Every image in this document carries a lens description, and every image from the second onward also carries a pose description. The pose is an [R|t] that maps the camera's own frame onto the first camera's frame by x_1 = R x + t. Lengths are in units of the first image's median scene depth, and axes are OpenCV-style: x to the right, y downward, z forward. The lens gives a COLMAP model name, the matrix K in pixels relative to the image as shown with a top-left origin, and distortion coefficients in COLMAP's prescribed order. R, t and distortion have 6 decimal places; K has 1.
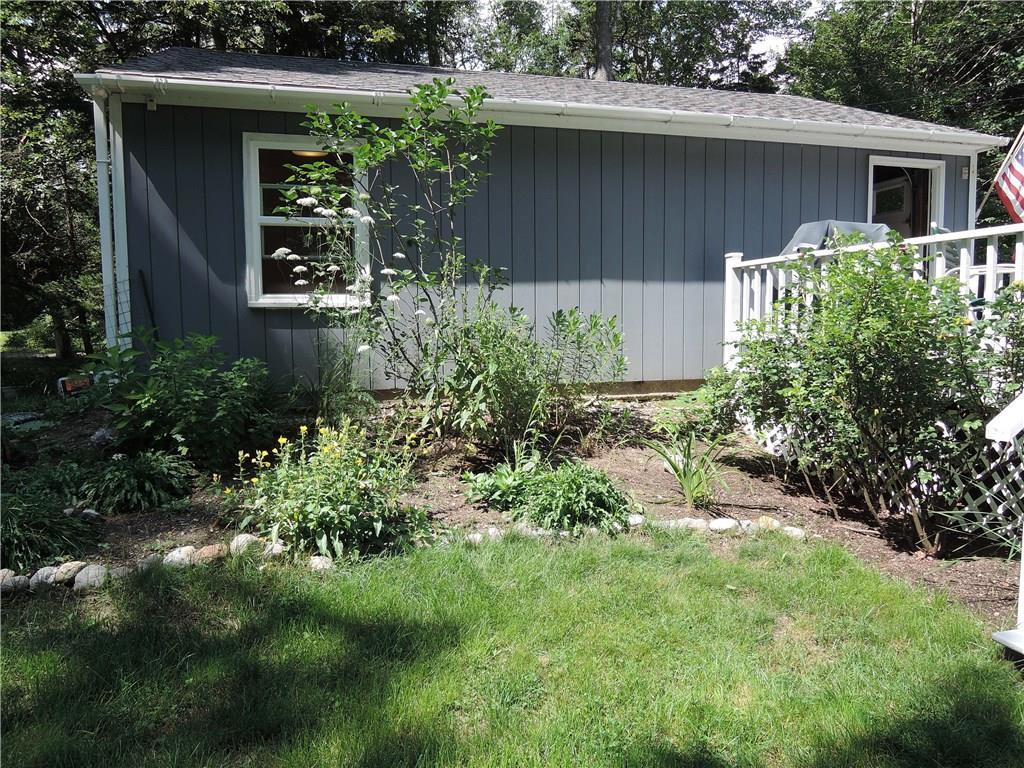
lens RADIAL K [[726.1, 0, 512.0], [0, 726.1, 384.0], [0, 0, 1]] dist [-0.003436, -0.004491]
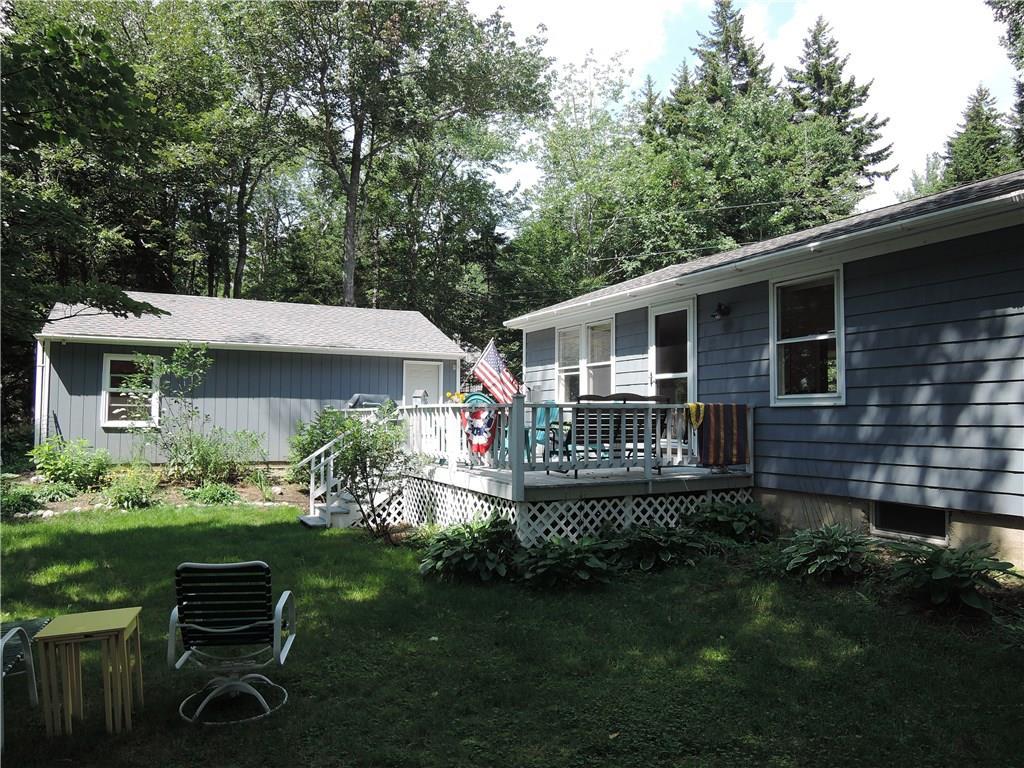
lens RADIAL K [[726.1, 0, 512.0], [0, 726.1, 384.0], [0, 0, 1]] dist [-0.003436, -0.004491]
pose [[0.980551, 0.023627, 0.194837, 0.381259], [0.002297, 0.991278, -0.131769, 0.054458], [-0.196250, 0.129654, 0.971944, -1.237253]]
